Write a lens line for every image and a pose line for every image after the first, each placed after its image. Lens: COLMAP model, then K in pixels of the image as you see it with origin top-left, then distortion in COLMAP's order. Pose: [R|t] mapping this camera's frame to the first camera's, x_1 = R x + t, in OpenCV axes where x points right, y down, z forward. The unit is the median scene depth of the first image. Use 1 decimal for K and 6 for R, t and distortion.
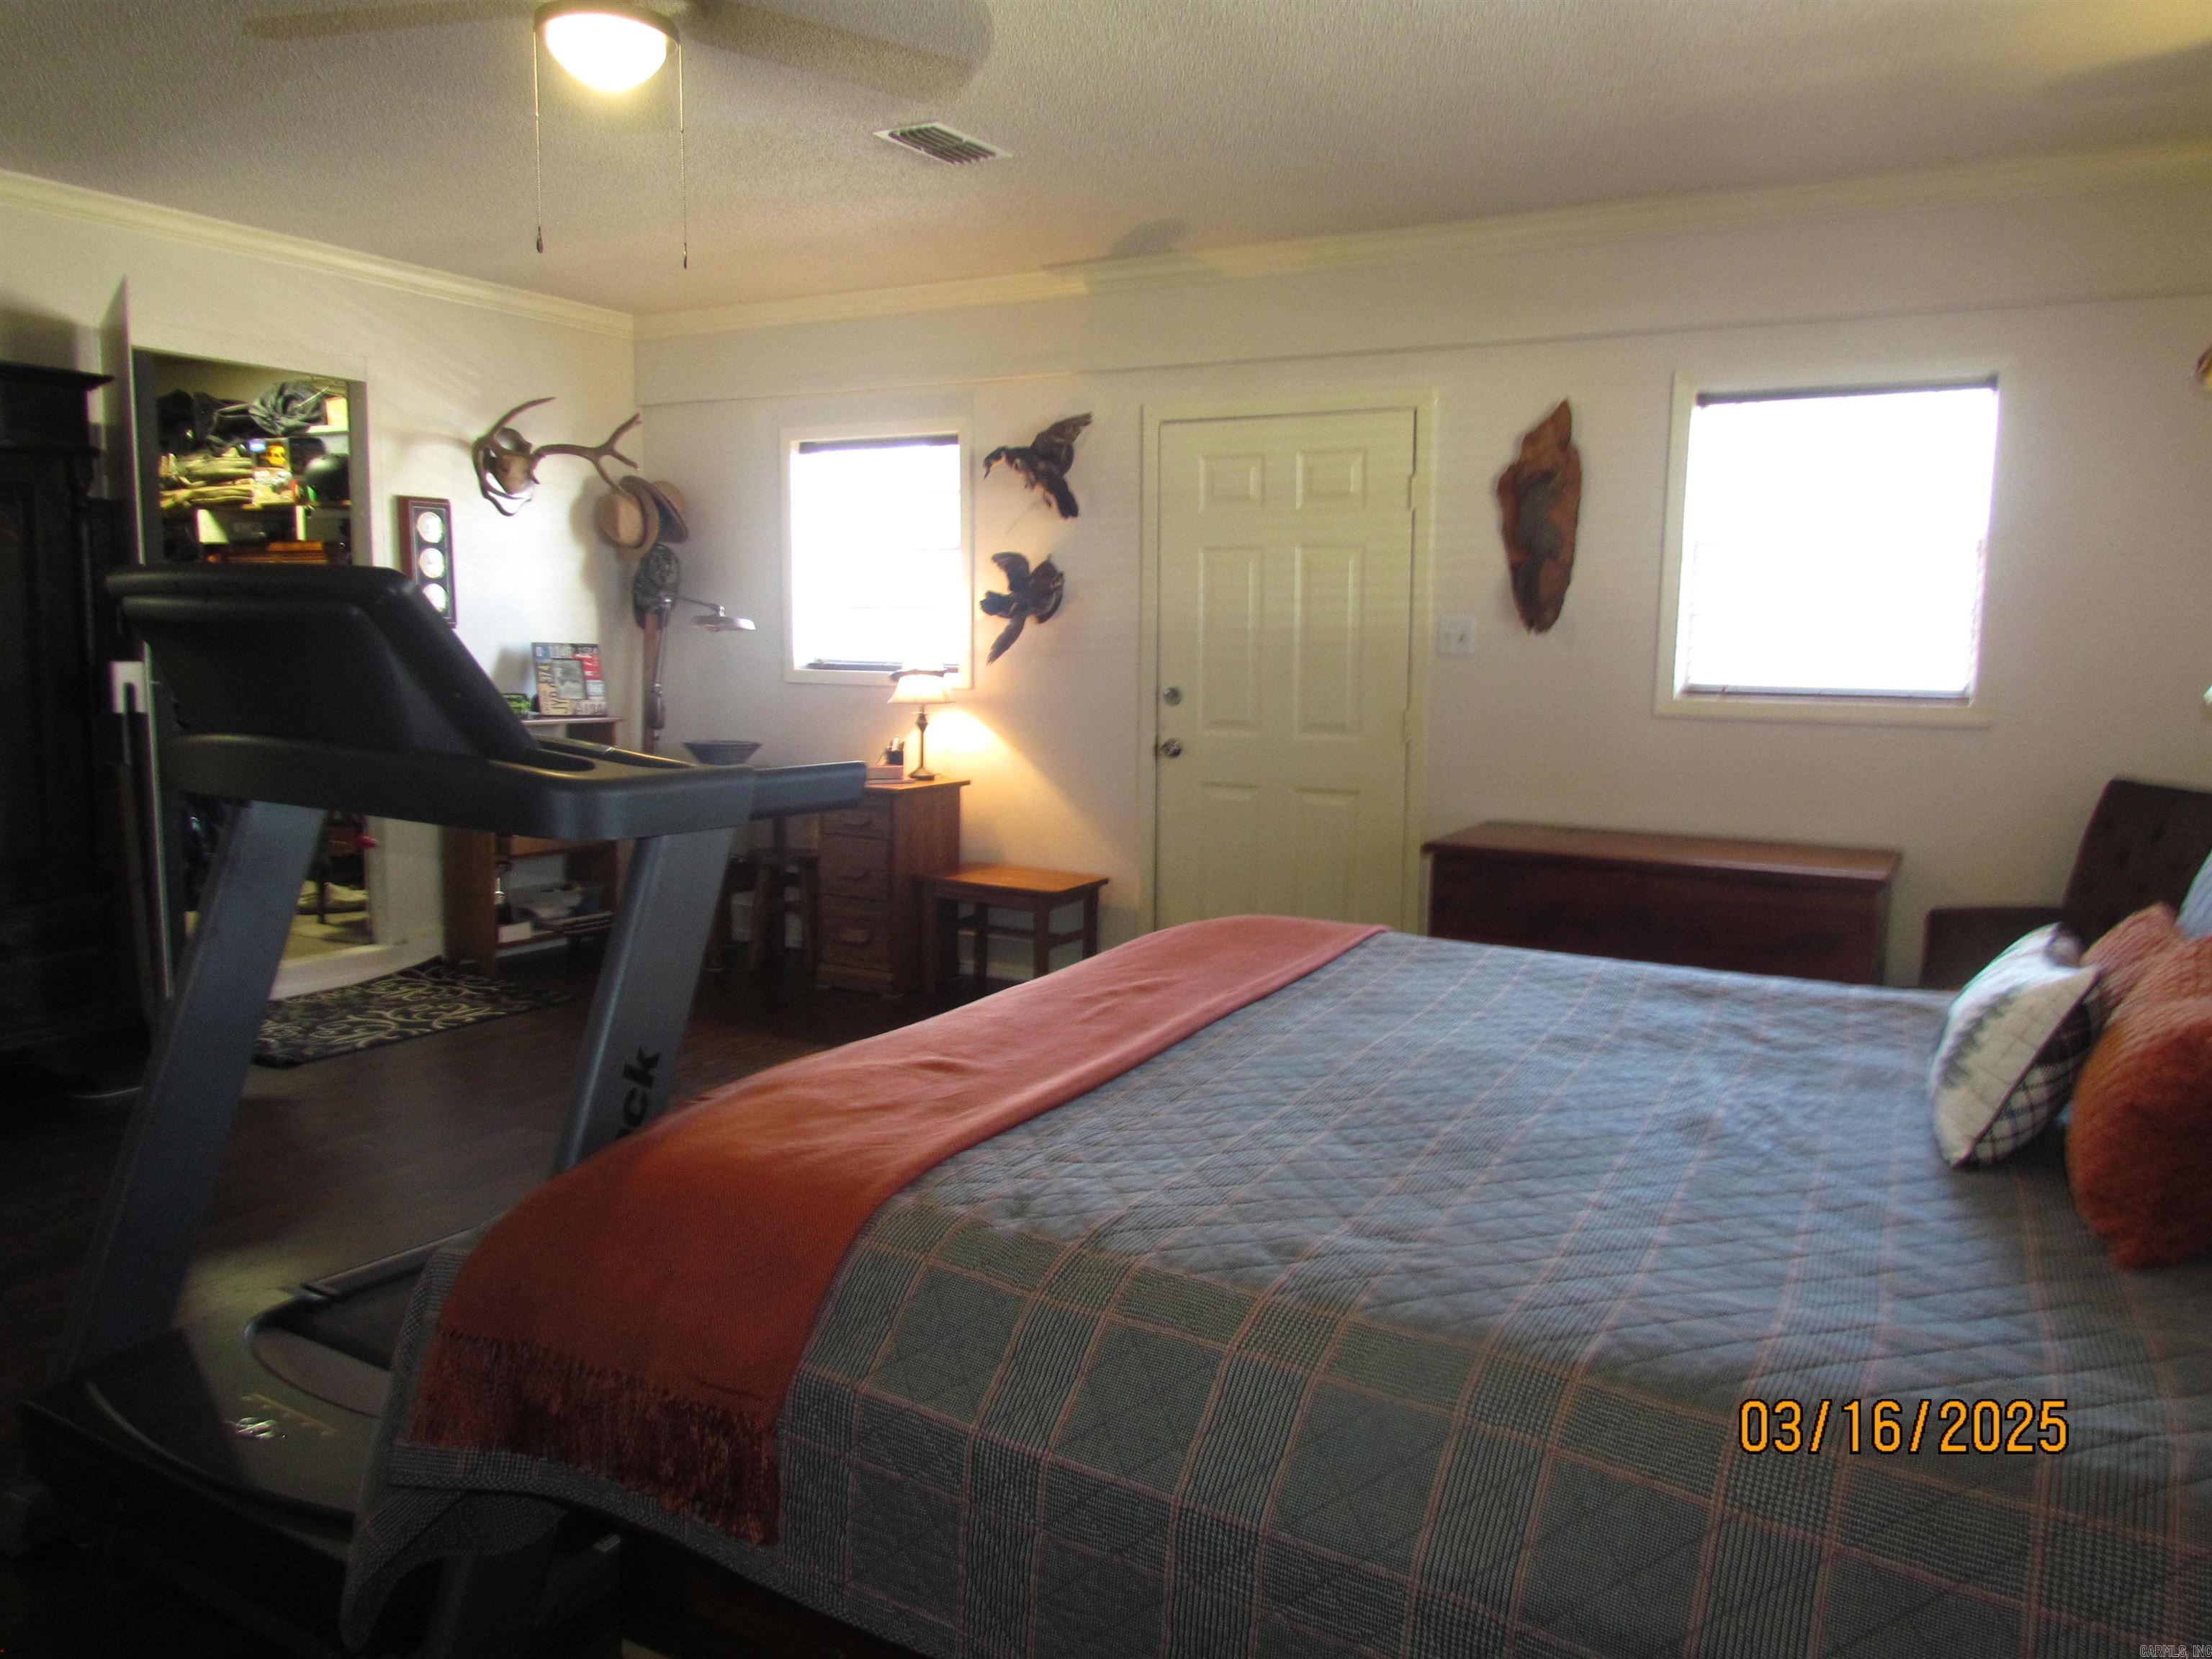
lens RADIAL K [[1597.3, 0, 1106.9], [0, 1597.3, 824.4], [0, 0, 1]] dist [-0.014687, -0.001566]
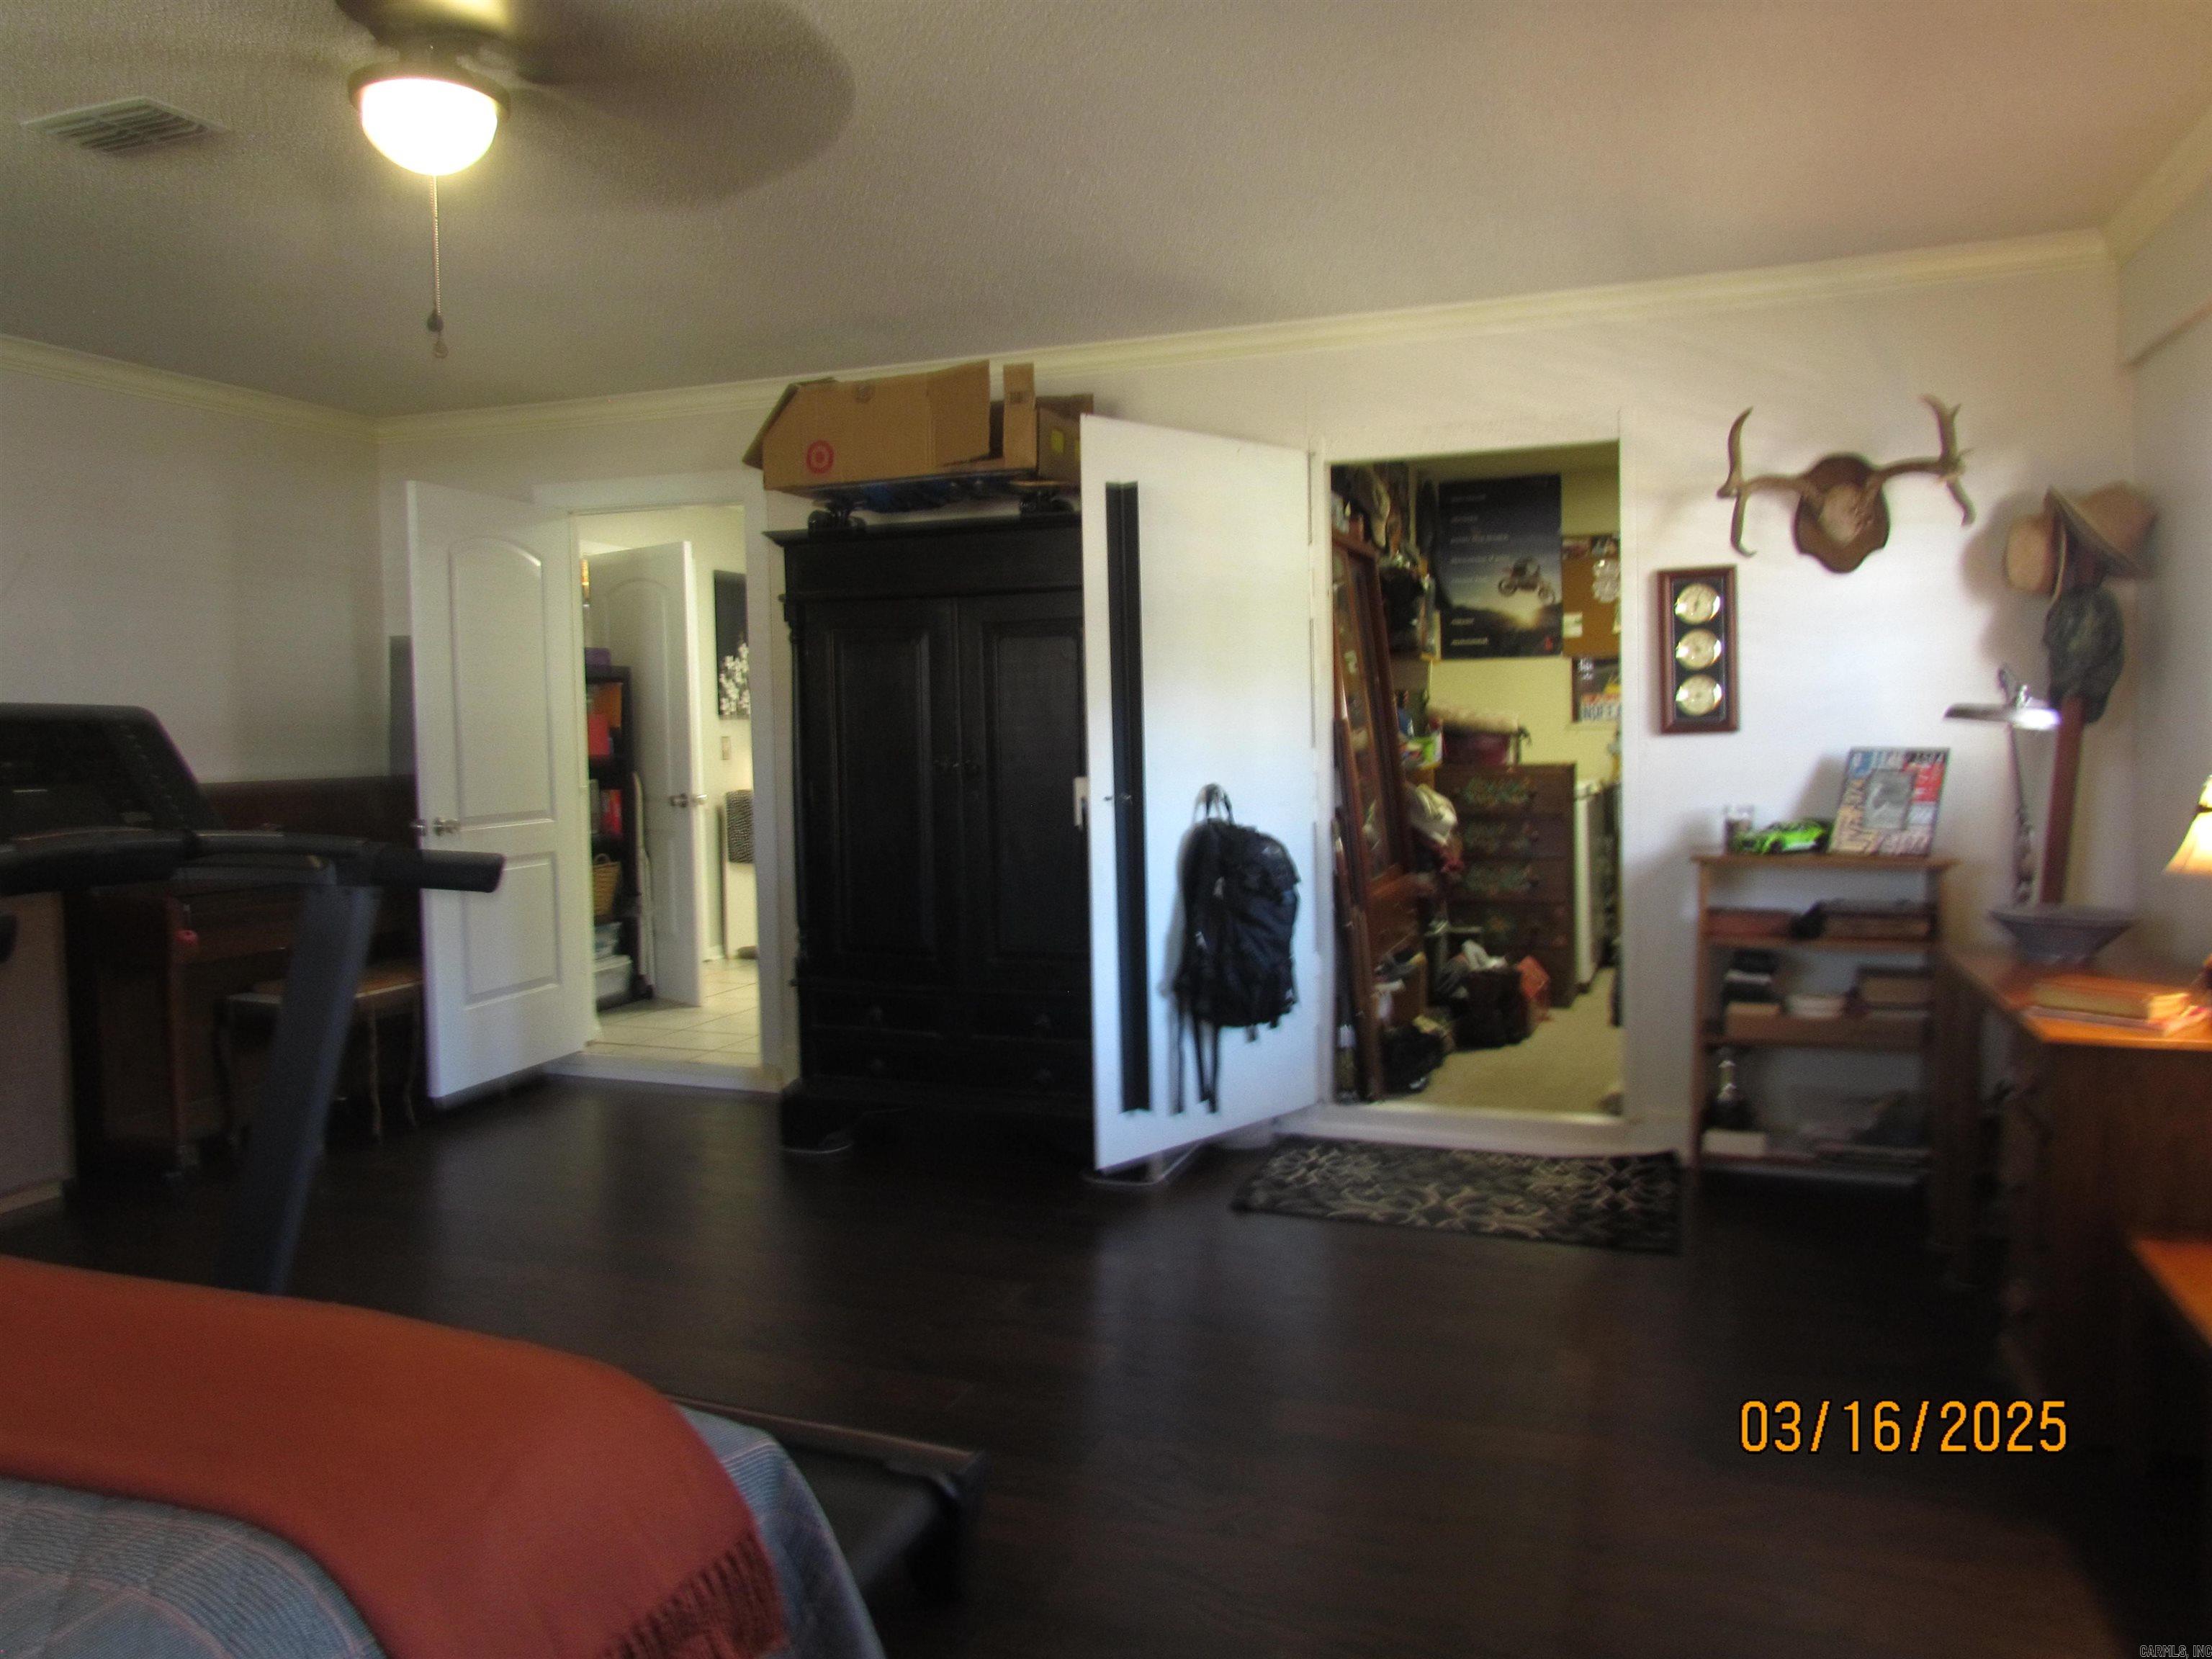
lens RADIAL K [[1597.3, 0, 1107.2], [0, 1597.3, 840.6], [0, 0, 1]] dist [-0.014687, -0.001566]
pose [[0.153910, 0.045251, -0.987048, 0.291491], [-0.095815, 0.994927, 0.030672, -0.063477], [0.983428, 0.089853, 0.157465, 0.567054]]
